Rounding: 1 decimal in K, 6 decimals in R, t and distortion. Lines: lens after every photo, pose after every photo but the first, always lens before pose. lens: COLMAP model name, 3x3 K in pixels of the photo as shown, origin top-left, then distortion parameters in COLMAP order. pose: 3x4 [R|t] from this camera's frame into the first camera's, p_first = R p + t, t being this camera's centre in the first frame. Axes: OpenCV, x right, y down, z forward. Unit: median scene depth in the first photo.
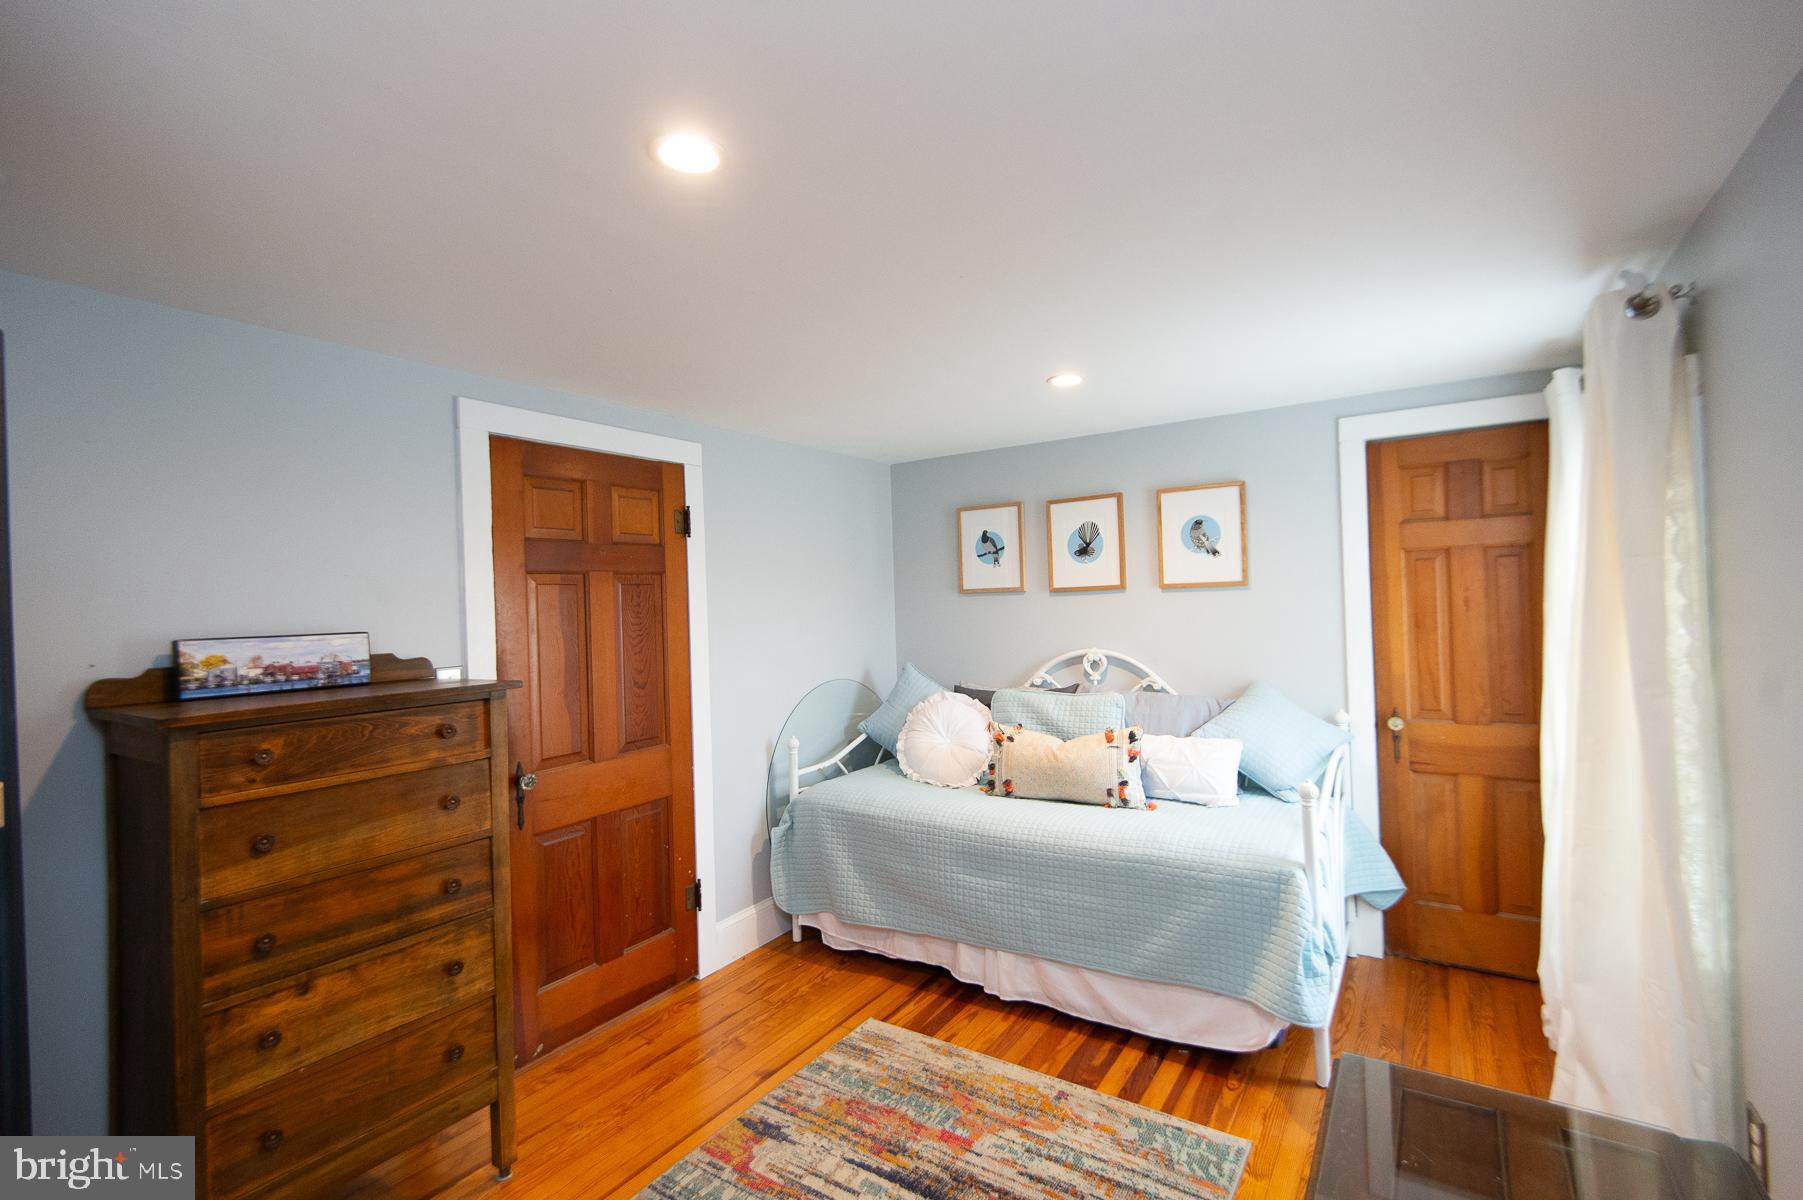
lens RADIAL K [[808.8, 0, 898.1], [0, 808.8, 596.6], [0, 0, 1]] dist [0.048638, -0.028628]
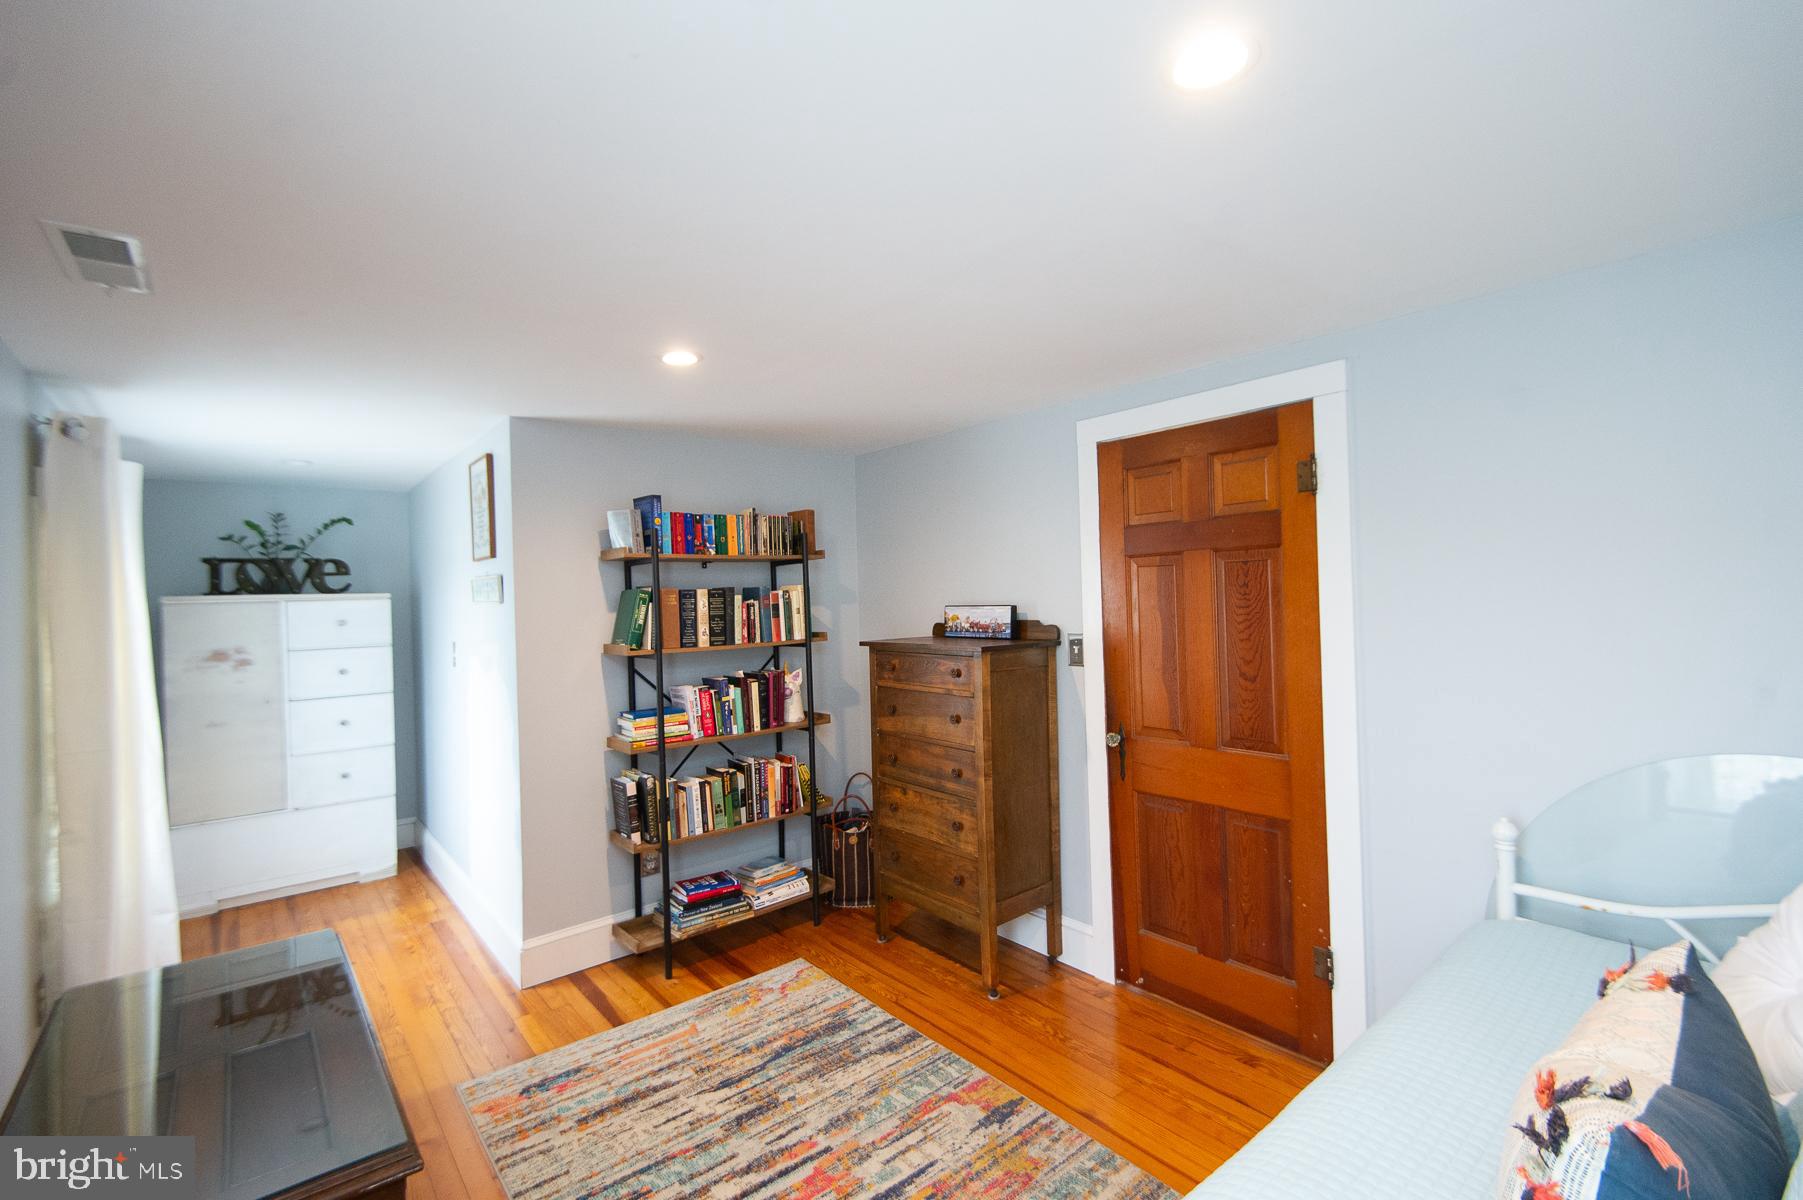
lens RADIAL K [[808.8, 0, 898.1], [0, 808.8, 596.6], [0, 0, 1]] dist [0.048638, -0.028628]
pose [[-0.298456, 0.038328, -0.953654, 0.737720], [0.042808, 0.998725, 0.026743, -0.019028], [0.953463, -0.032842, -0.299716, 1.085625]]
